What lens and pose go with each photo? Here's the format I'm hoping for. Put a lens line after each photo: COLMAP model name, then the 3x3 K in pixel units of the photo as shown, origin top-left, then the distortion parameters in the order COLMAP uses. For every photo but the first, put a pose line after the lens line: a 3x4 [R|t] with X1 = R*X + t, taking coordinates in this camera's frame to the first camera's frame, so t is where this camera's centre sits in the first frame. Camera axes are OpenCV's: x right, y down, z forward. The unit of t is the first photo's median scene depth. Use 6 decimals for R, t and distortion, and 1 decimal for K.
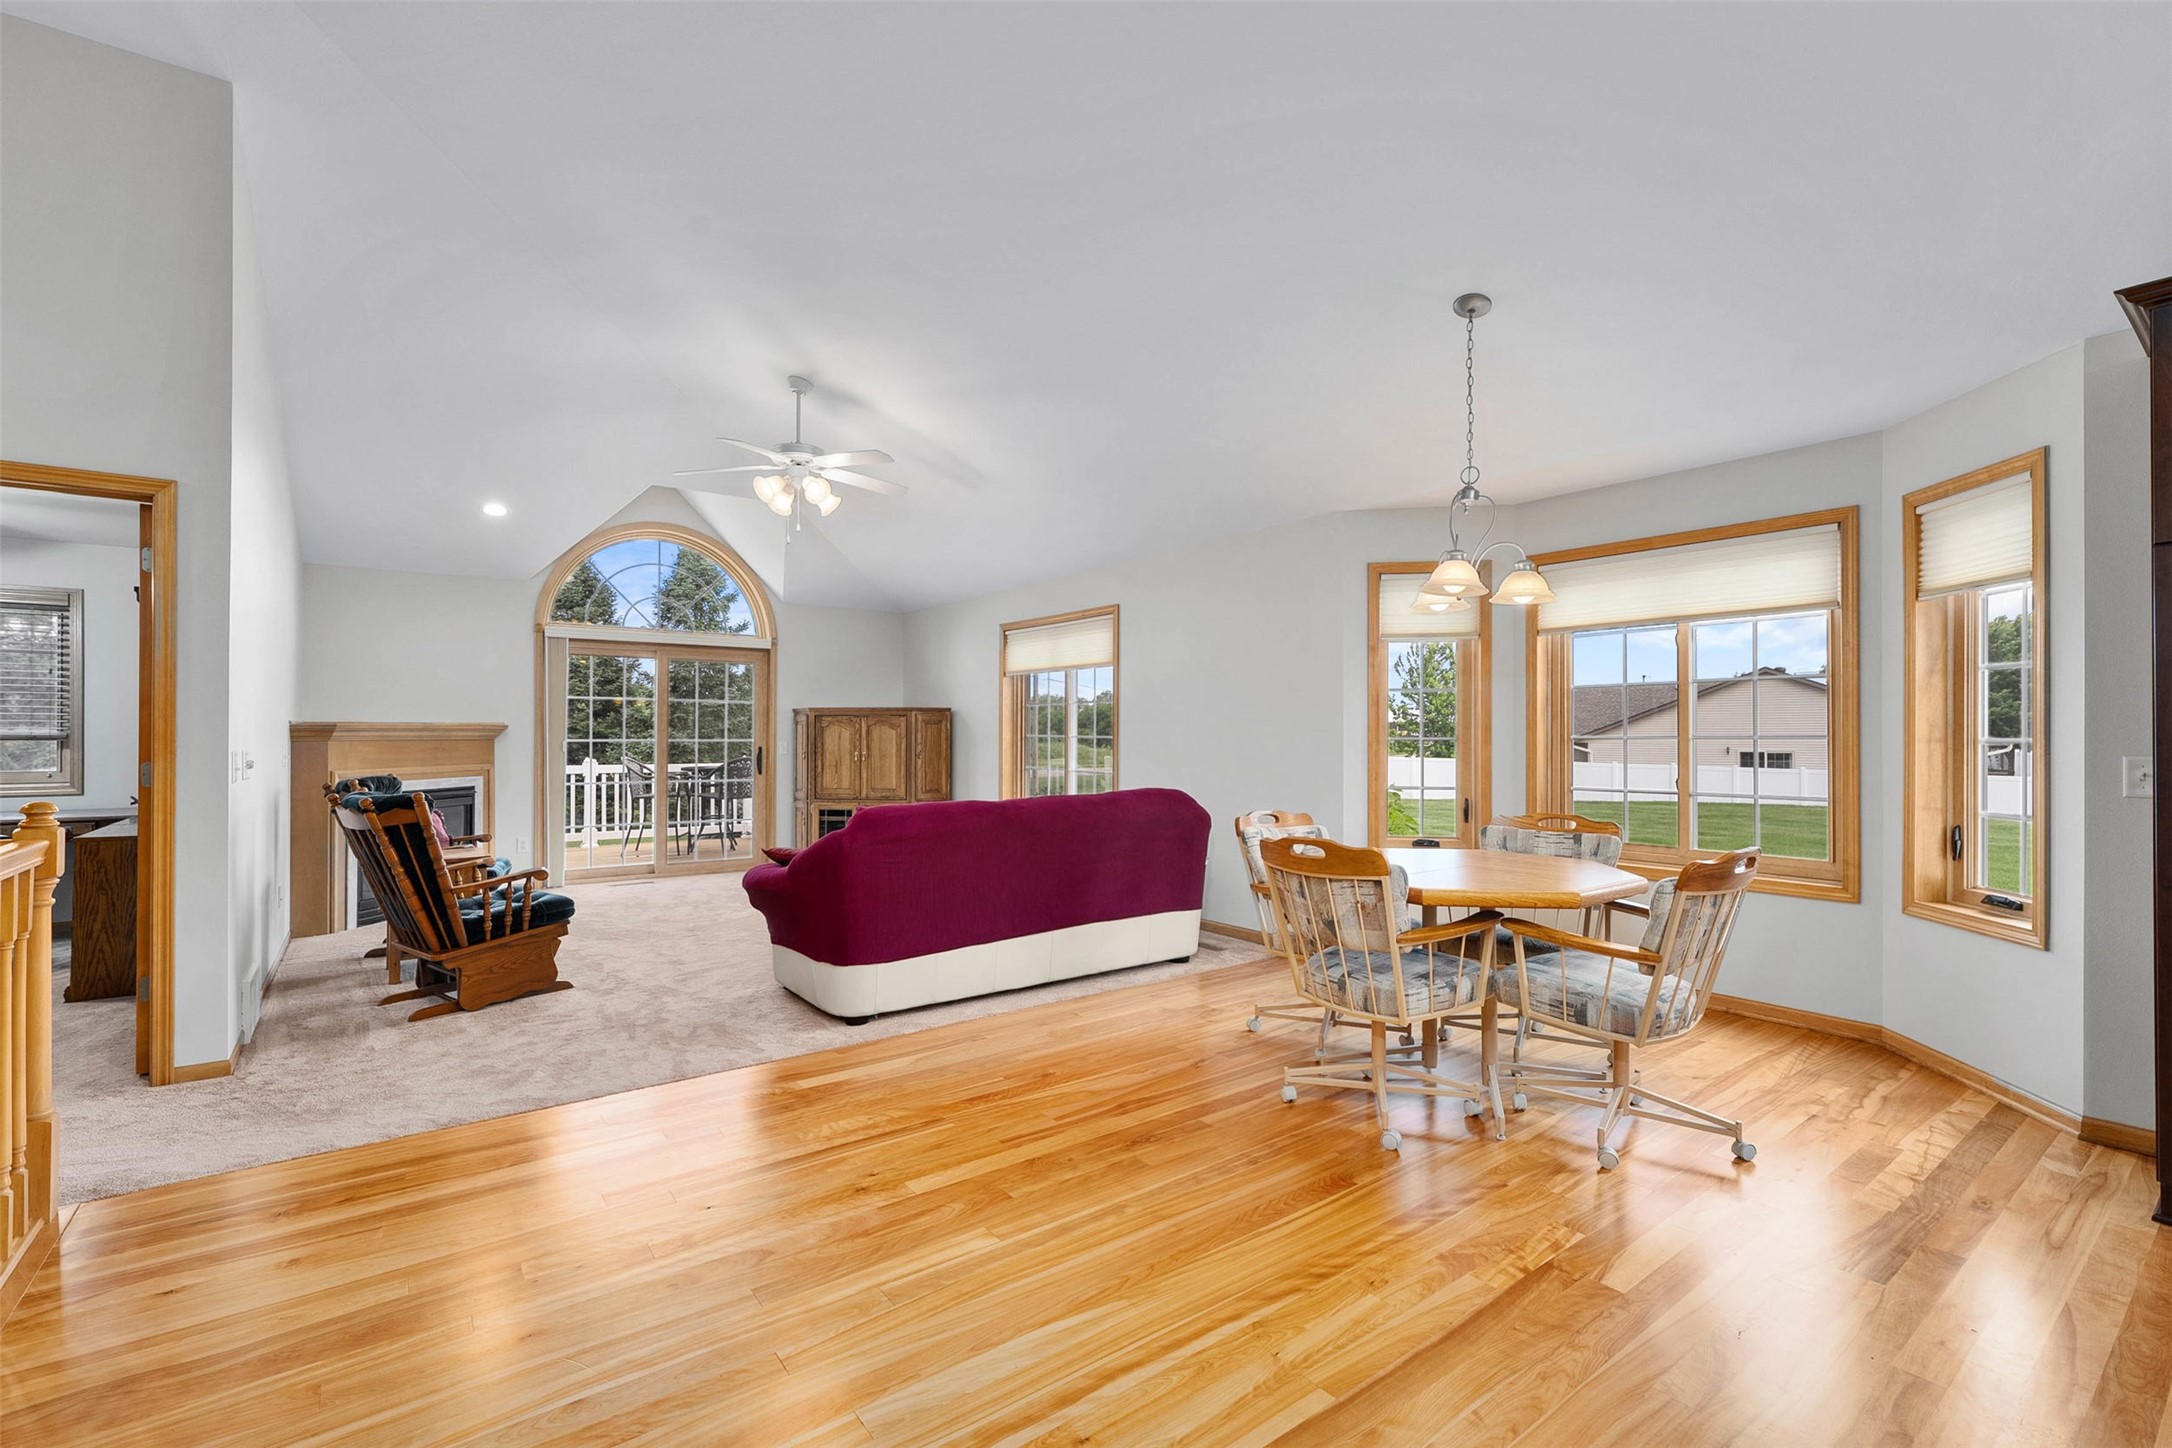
lens RADIAL K [[947.8, 0, 1082.3], [0, 947.8, 729.9], [0, 0, 1]] dist [-0.001150, 0.000004]
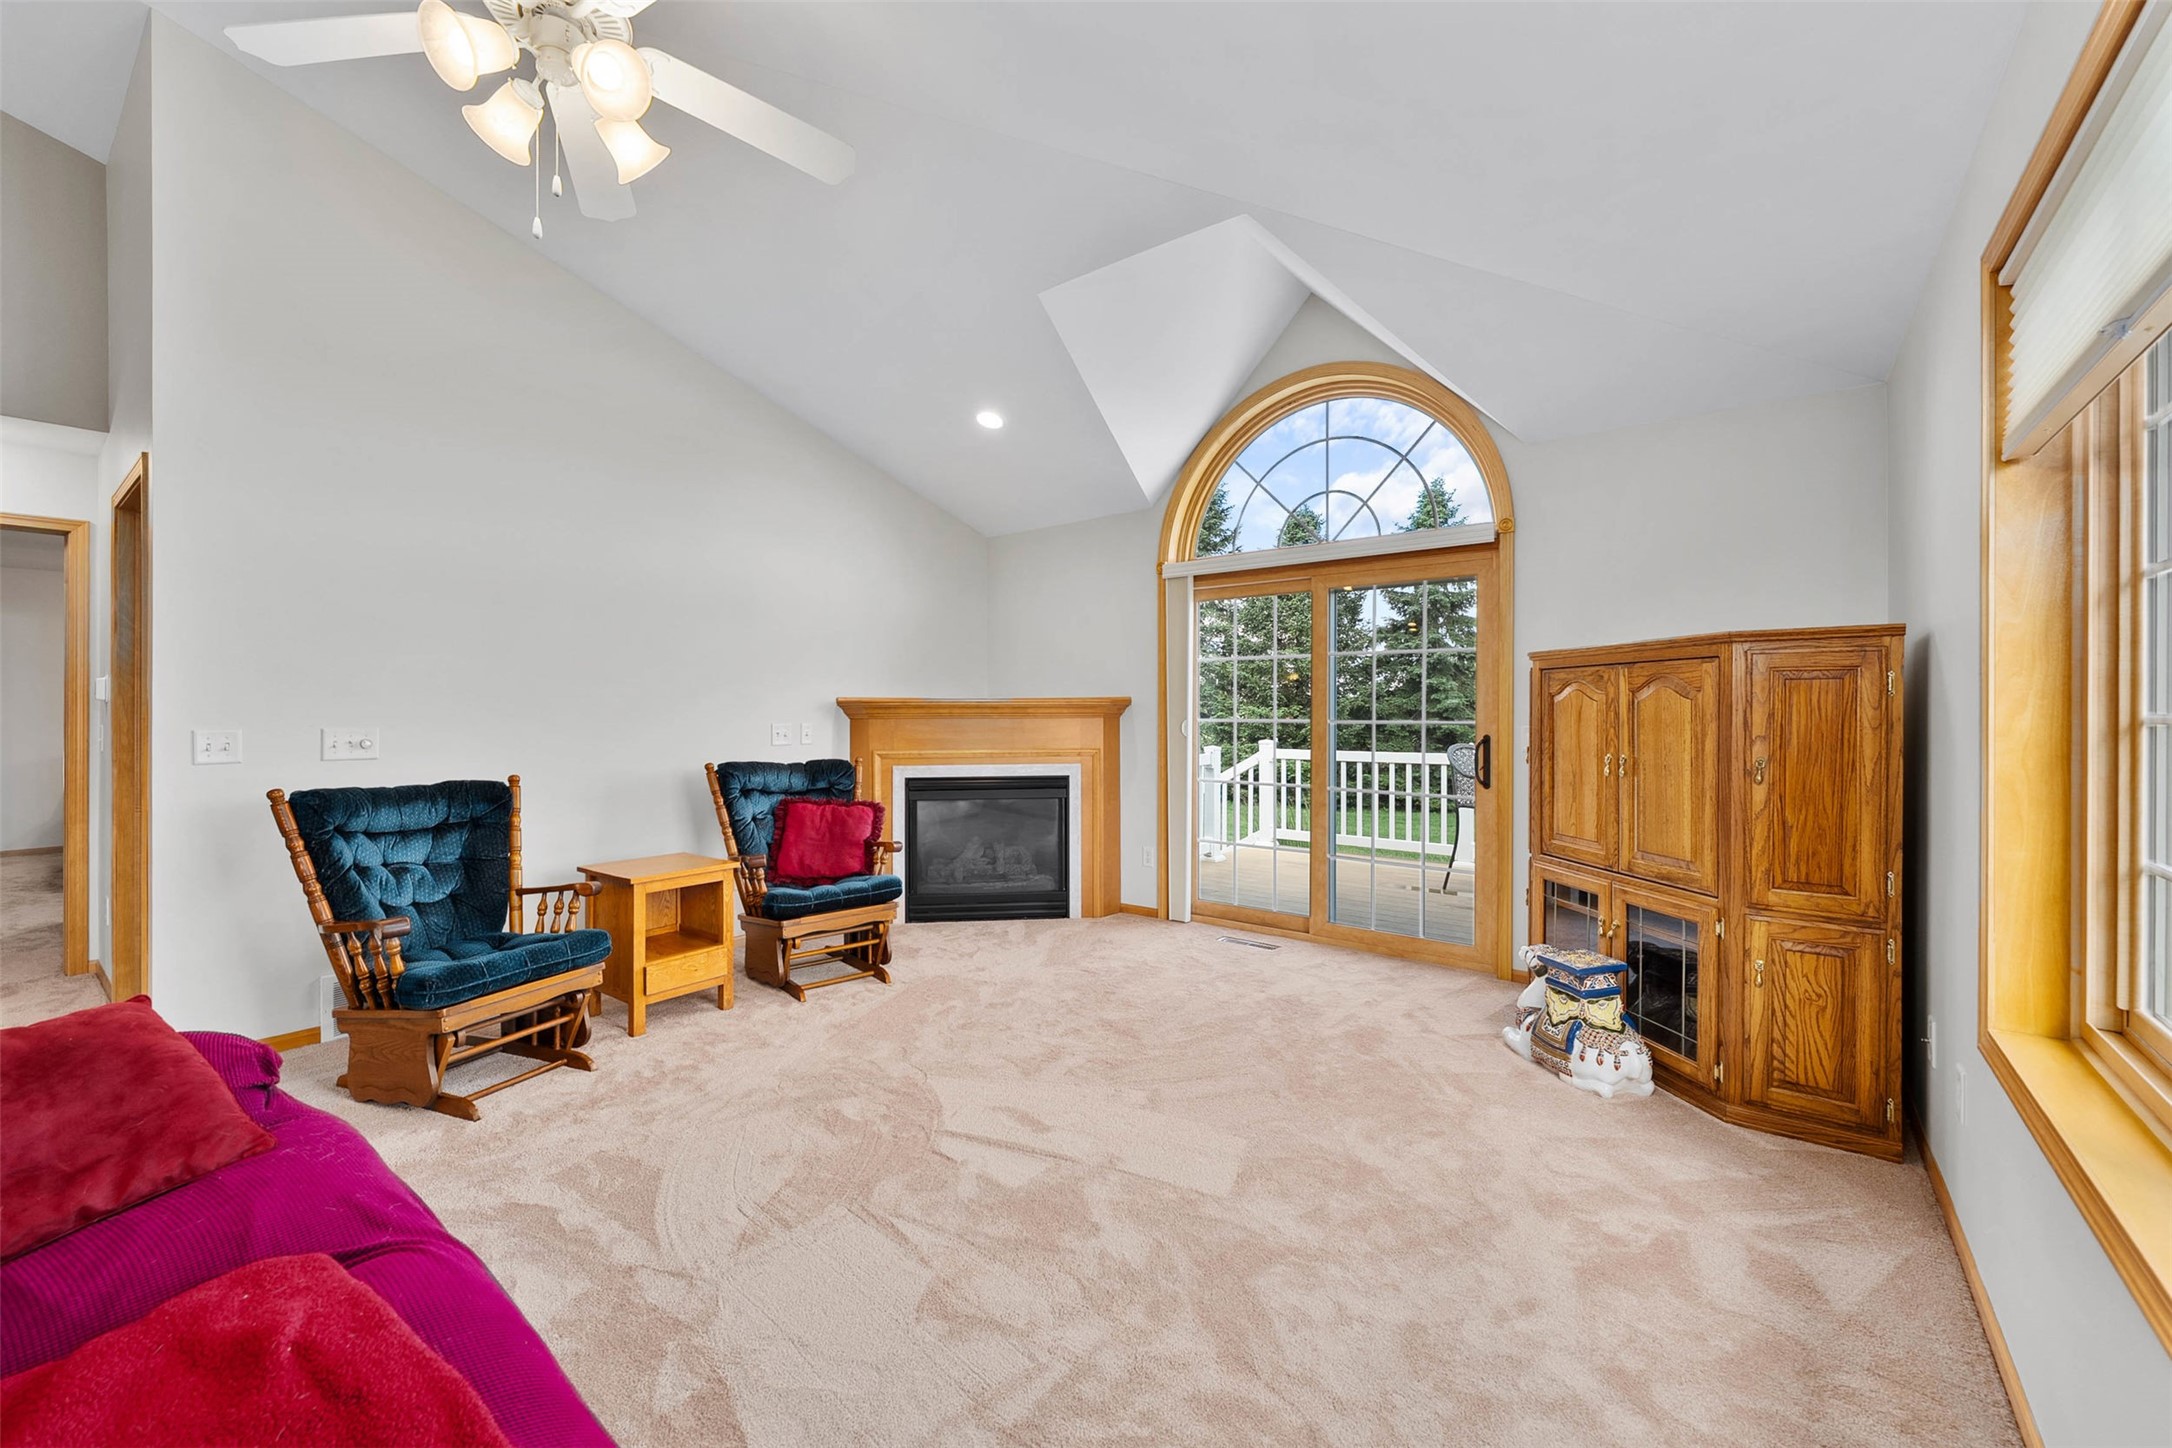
lens RADIAL K [[873.2, 0, 1070.1], [0, 873.2, 715.0], [0, 0, 1]] dist [0.001443, 0.000182]
pose [[0.254466, 0.002944, -0.967077, 0.074793], [0.004540, 0.999981, 0.004238, 0.004382], [0.967071, -0.005469, 0.254448, 0.778088]]
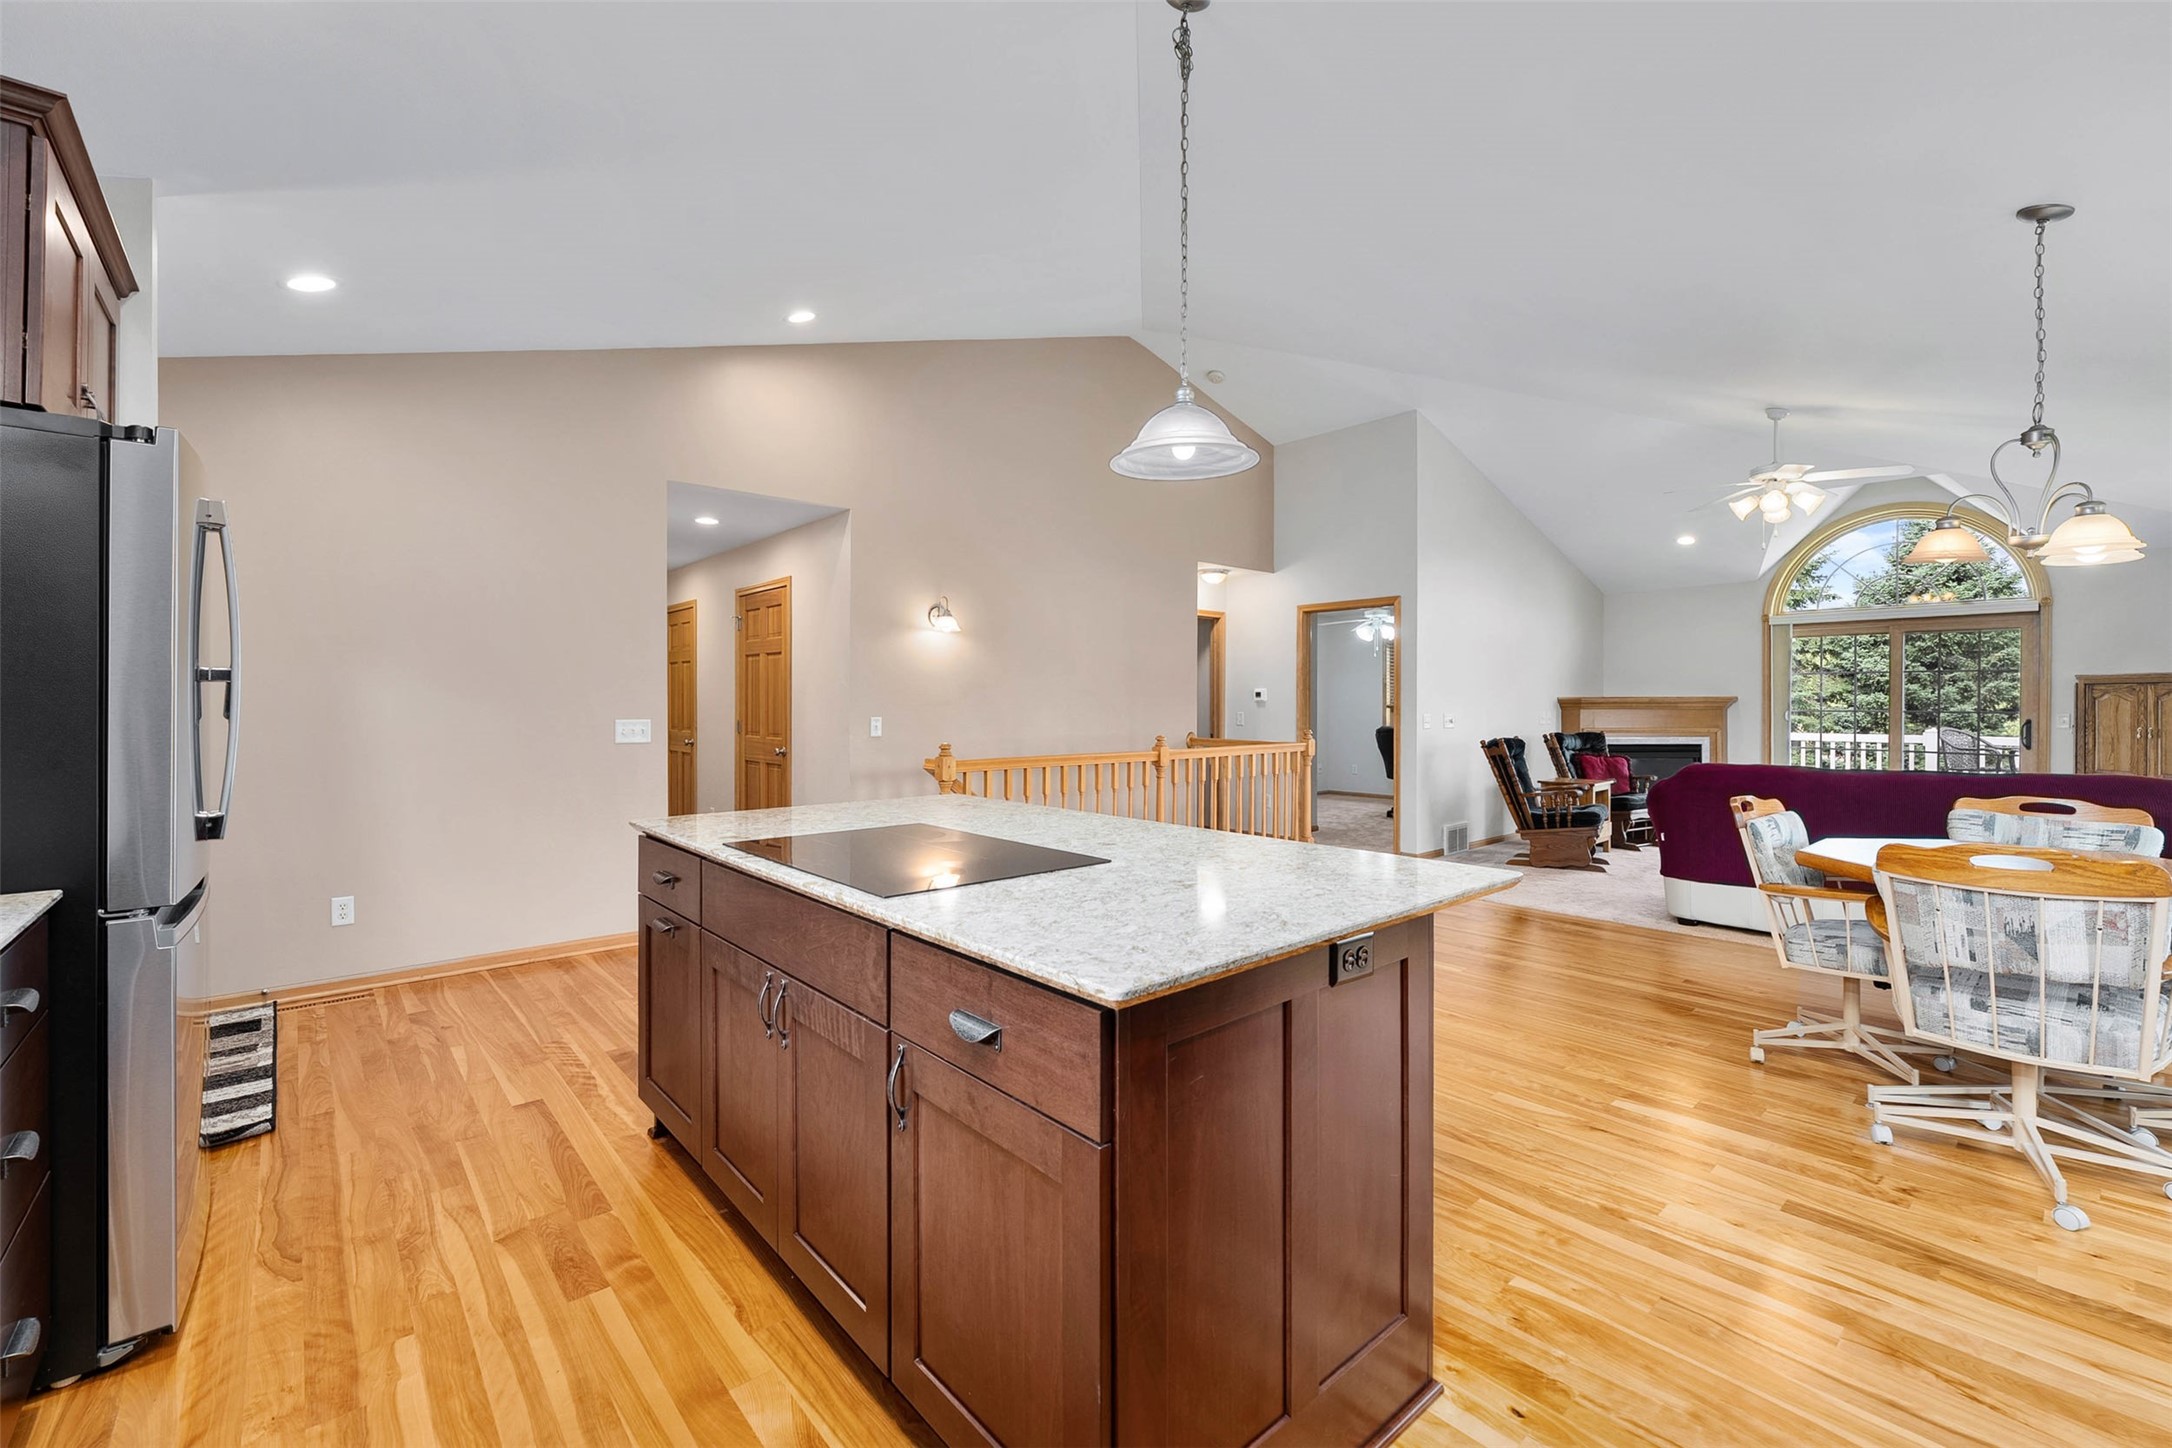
lens RADIAL K [[903.7, 0, 1079.0], [0, 903.7, 704.7], [0, 0, 1]] dist [0.000339, 0.000055]
pose [[0.079019, 0.002709, -0.996869, 0.535755], [0.004669, 0.999984, 0.003087, -0.003722], [0.996862, -0.004899, 0.079005, 0.026935]]
